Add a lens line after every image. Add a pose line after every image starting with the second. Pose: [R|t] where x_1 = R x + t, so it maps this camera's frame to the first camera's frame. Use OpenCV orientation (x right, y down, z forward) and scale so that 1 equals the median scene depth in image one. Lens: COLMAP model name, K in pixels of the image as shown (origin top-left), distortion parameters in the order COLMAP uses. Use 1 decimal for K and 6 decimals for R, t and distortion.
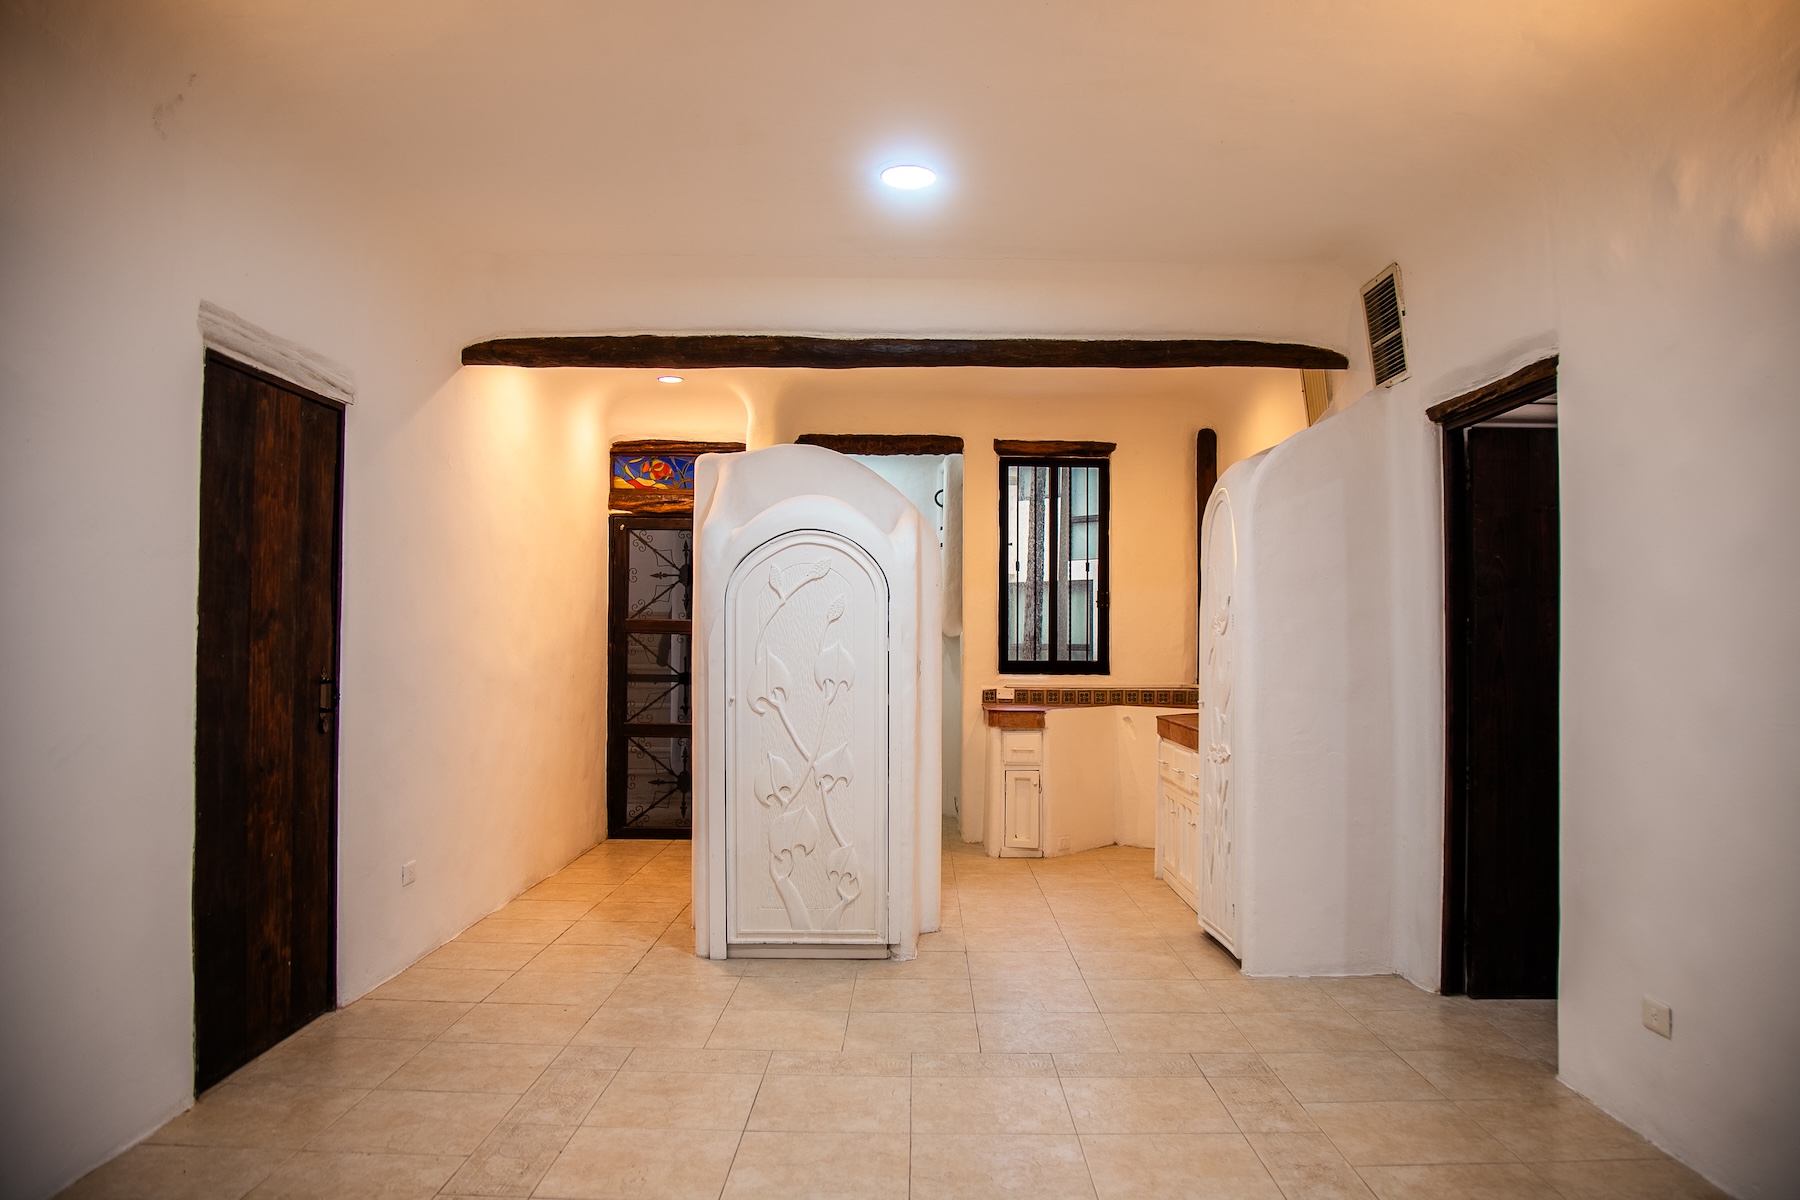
lens RADIAL K [[1279.1, 0, 900.0], [0, 1279.1, 600.0], [0, 0, 1]] dist [-0.117189, 0.072183]
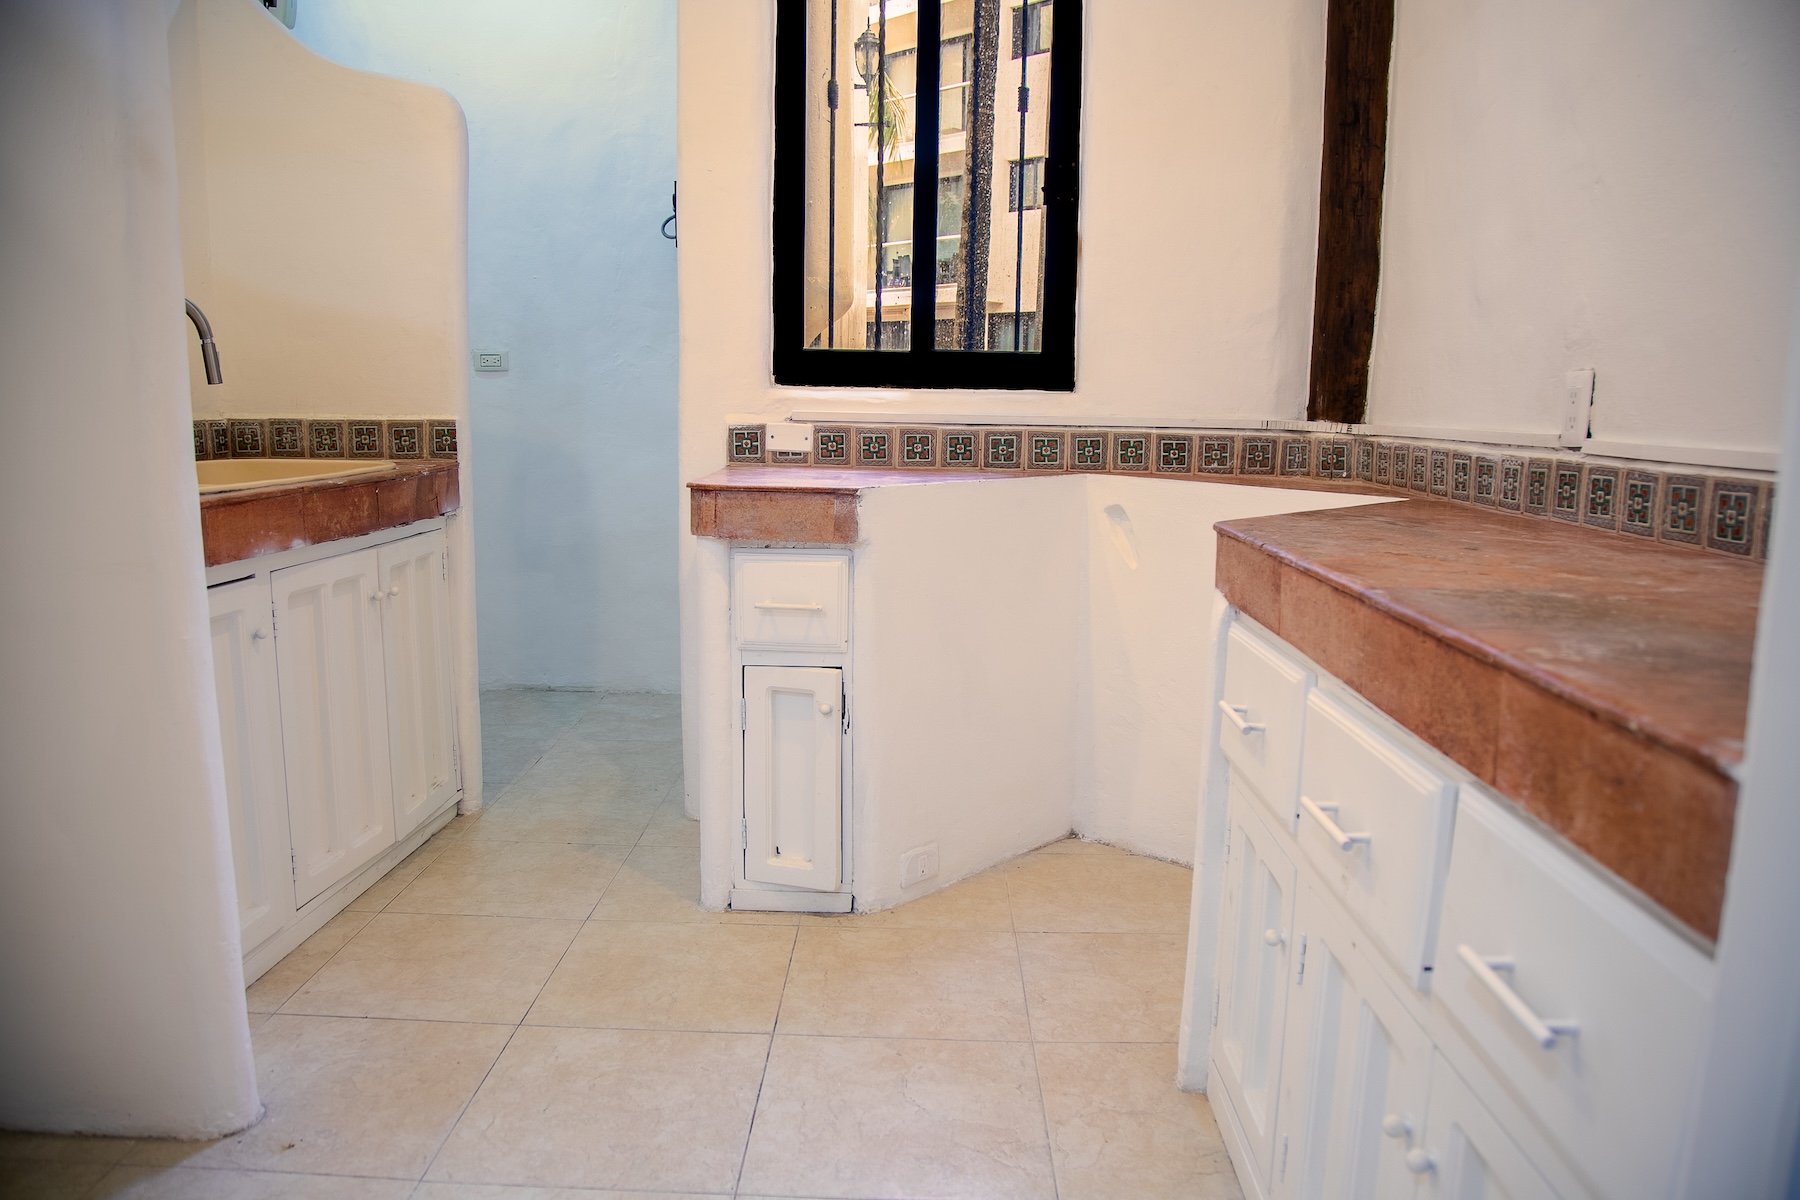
lens RADIAL K [[1256.9, 0, 906.4], [0, 1256.9, 602.1], [0, 0, 1]] dist [-0.115090, 0.071507]
pose [[0.999947, 0.010272, 0.000971, 0.125103], [-0.010263, 0.980643, 0.195534, 0.052095], [0.001057, -0.195534, 0.980696, 0.678522]]
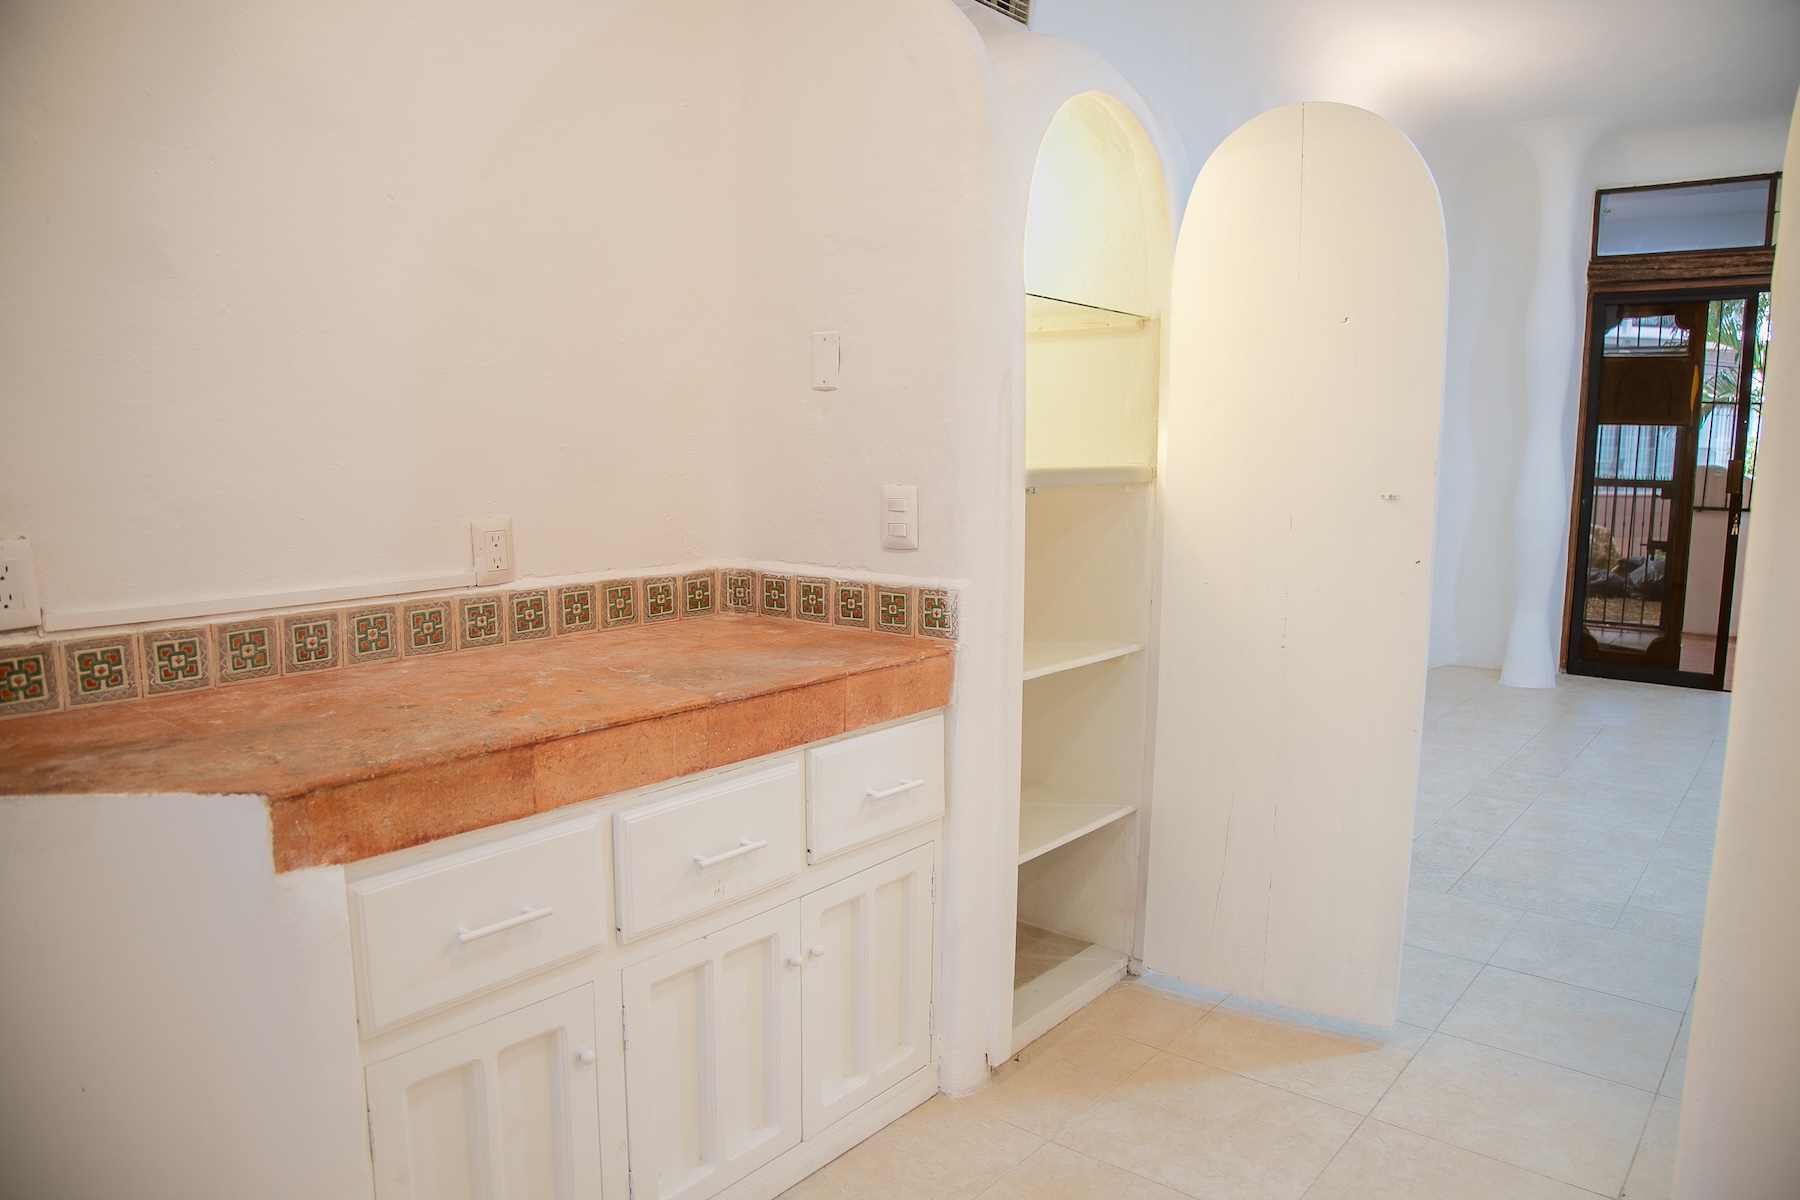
lens RADIAL K [[1256.9, 0, 906.4], [0, 1256.9, 602.1], [0, 0, 1]] dist [-0.115090, 0.071507]
pose [[-0.782642, -0.098763, 0.614587, 0.010491], [-0.032246, 0.992440, 0.118420, 0.033707], [-0.621636, 0.072862, -0.779910, 0.997309]]
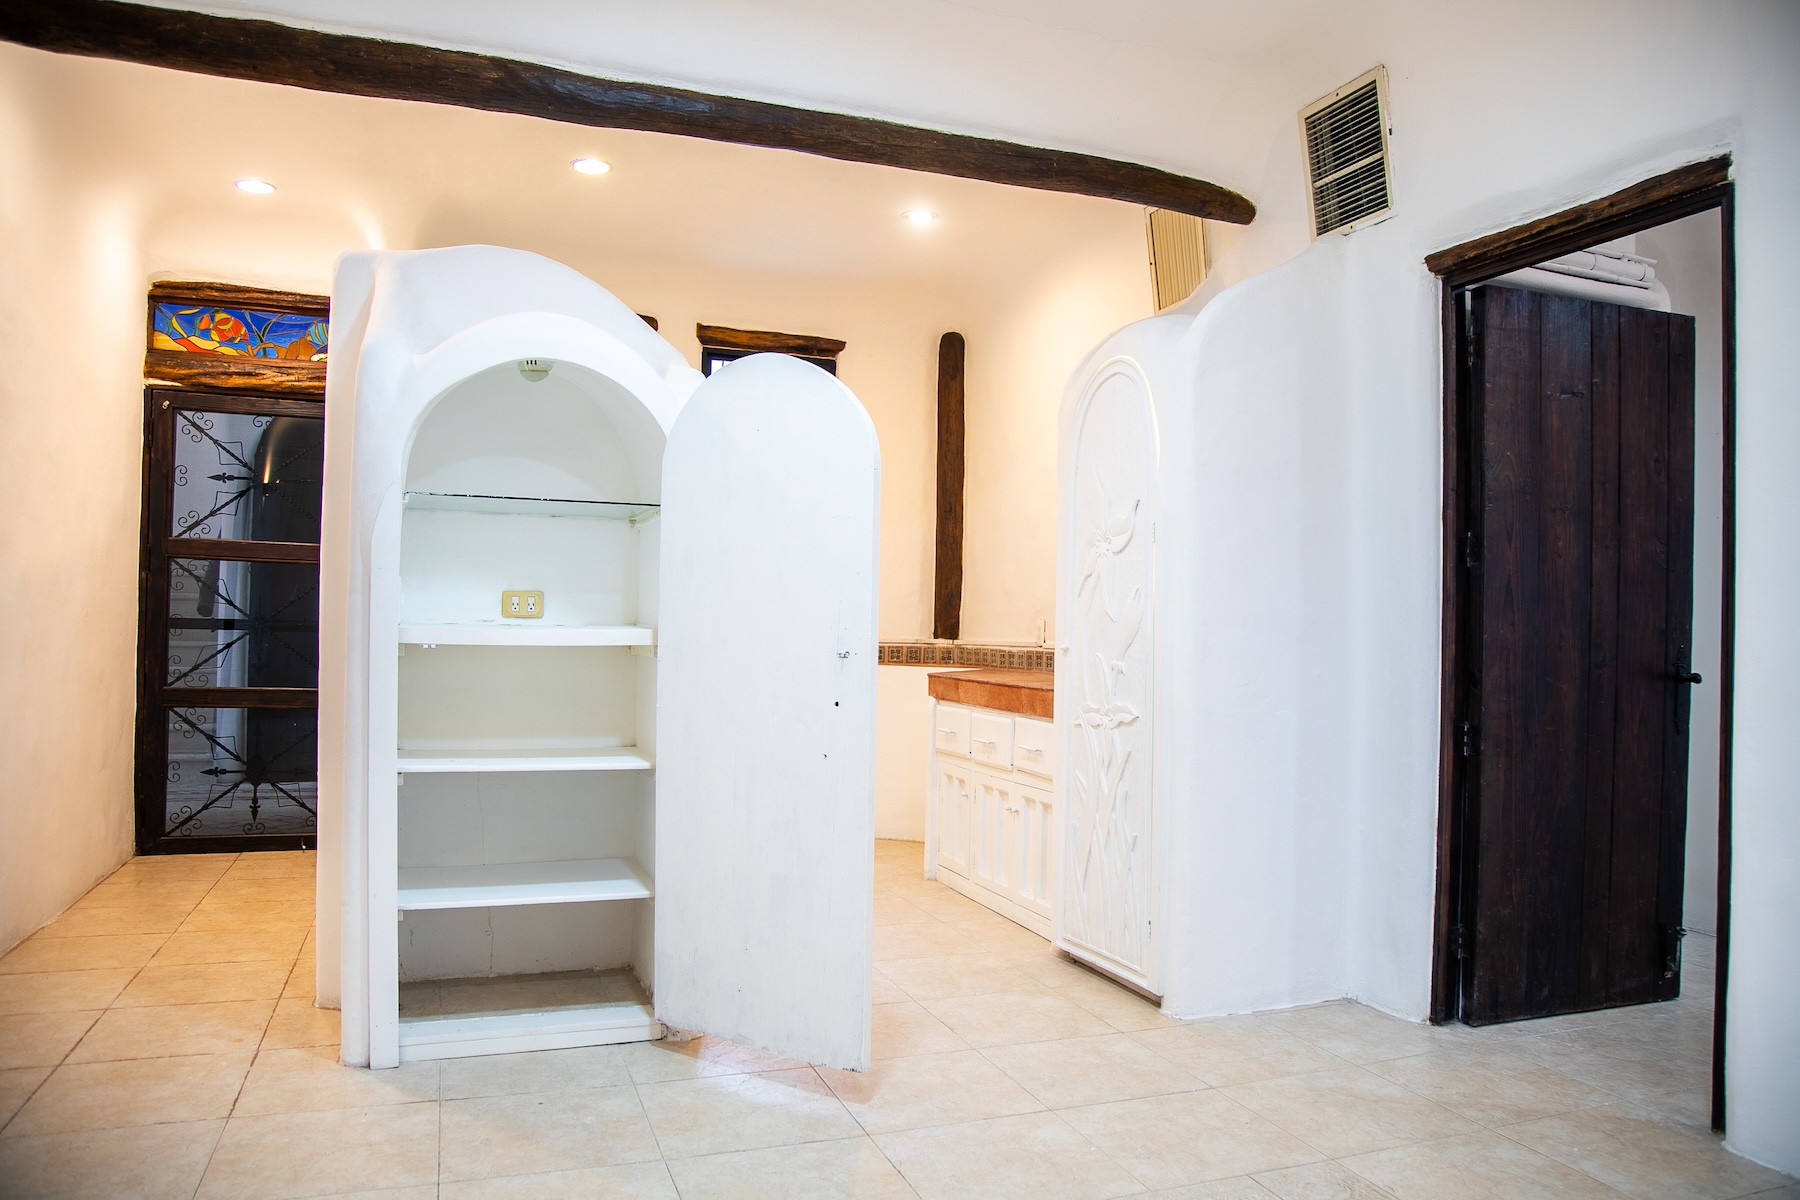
lens RADIAL K [[1256.9, 0, 906.4], [0, 1256.9, 602.1], [0, 0, 1]] dist [-0.115090, 0.071507]
pose [[0.932717, 0.018104, 0.360154, -0.084985], [-0.024483, 0.999614, 0.013157, 0.034230], [-0.359777, -0.021090, 0.932800, 0.256714]]
